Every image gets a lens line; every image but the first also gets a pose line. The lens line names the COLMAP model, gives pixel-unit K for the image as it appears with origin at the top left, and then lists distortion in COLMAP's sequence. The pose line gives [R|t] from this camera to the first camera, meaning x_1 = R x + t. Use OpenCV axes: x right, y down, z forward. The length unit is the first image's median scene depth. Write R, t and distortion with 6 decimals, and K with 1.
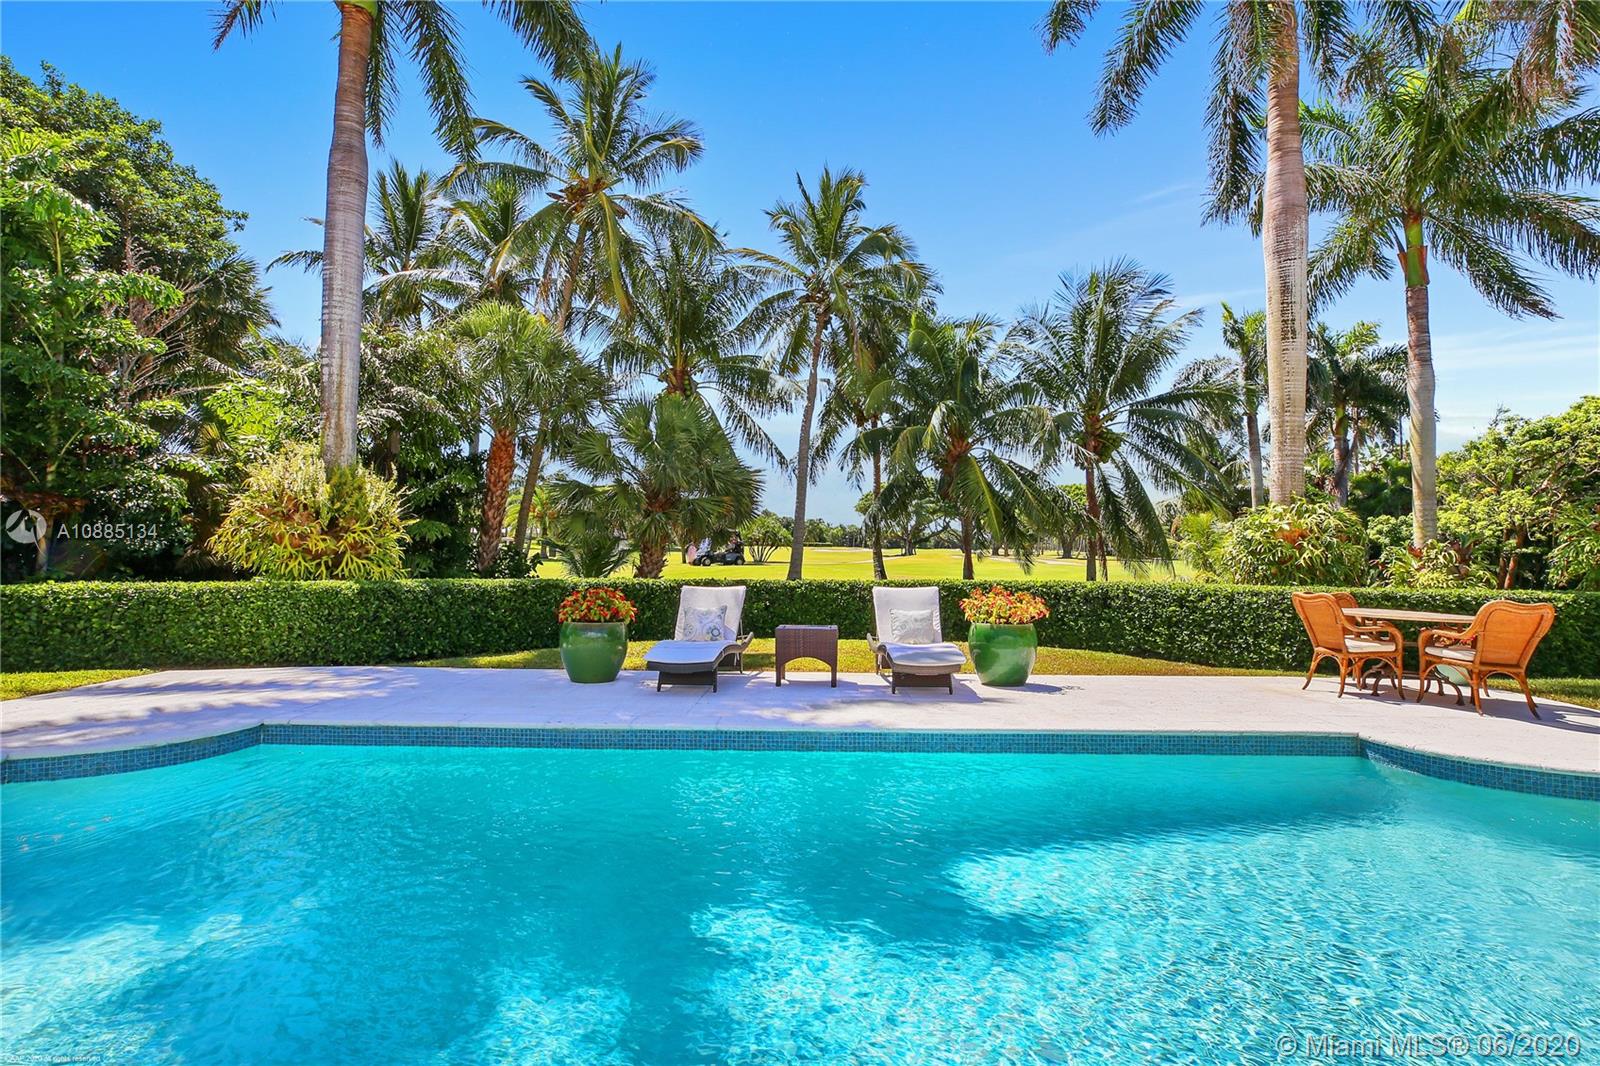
lens RADIAL K [[741.0, 0, 800.0], [0, 741.0, 533.0], [0, 0, 1]] dist [0.000165, -0.000127]
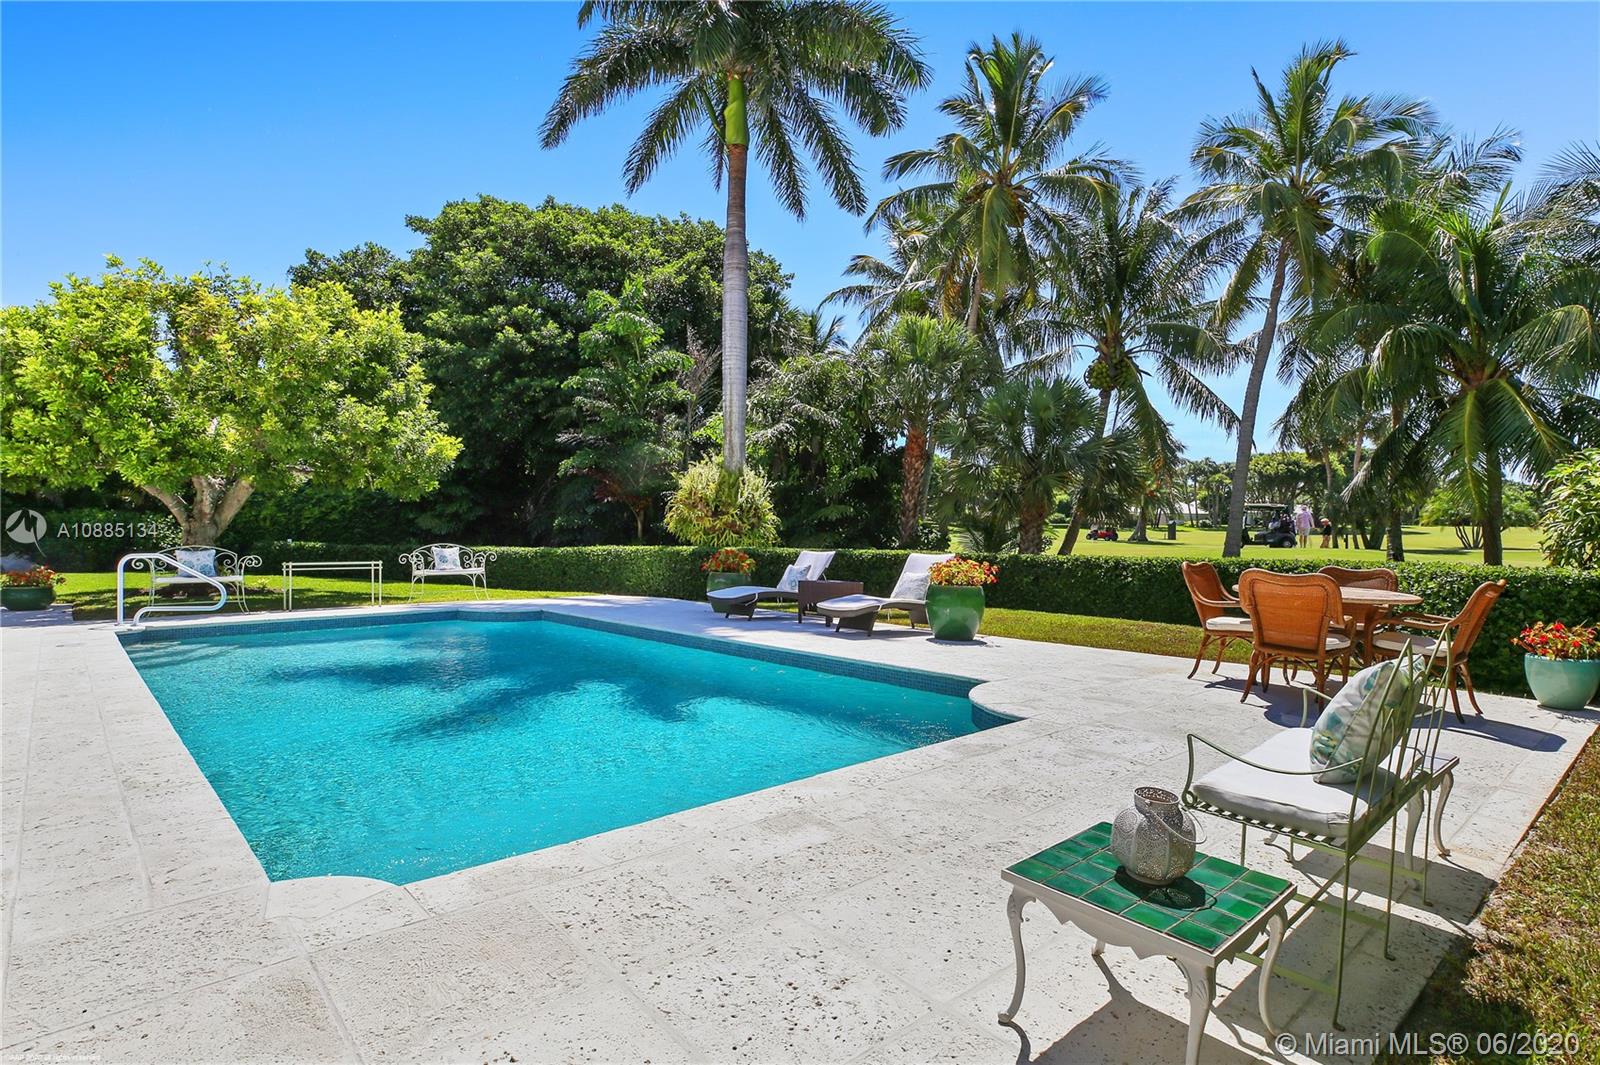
lens RADIAL K [[828.7, 0, 800.0], [0, 828.7, 532.5], [0, 0, 1]] dist [0.001149, 0.000200]
pose [[0.688756, -0.000657, -0.724993, 0.457490], [0.016526, 0.999754, 0.014795, 0.008491], [0.724805, -0.022171, 0.688597, -0.018969]]
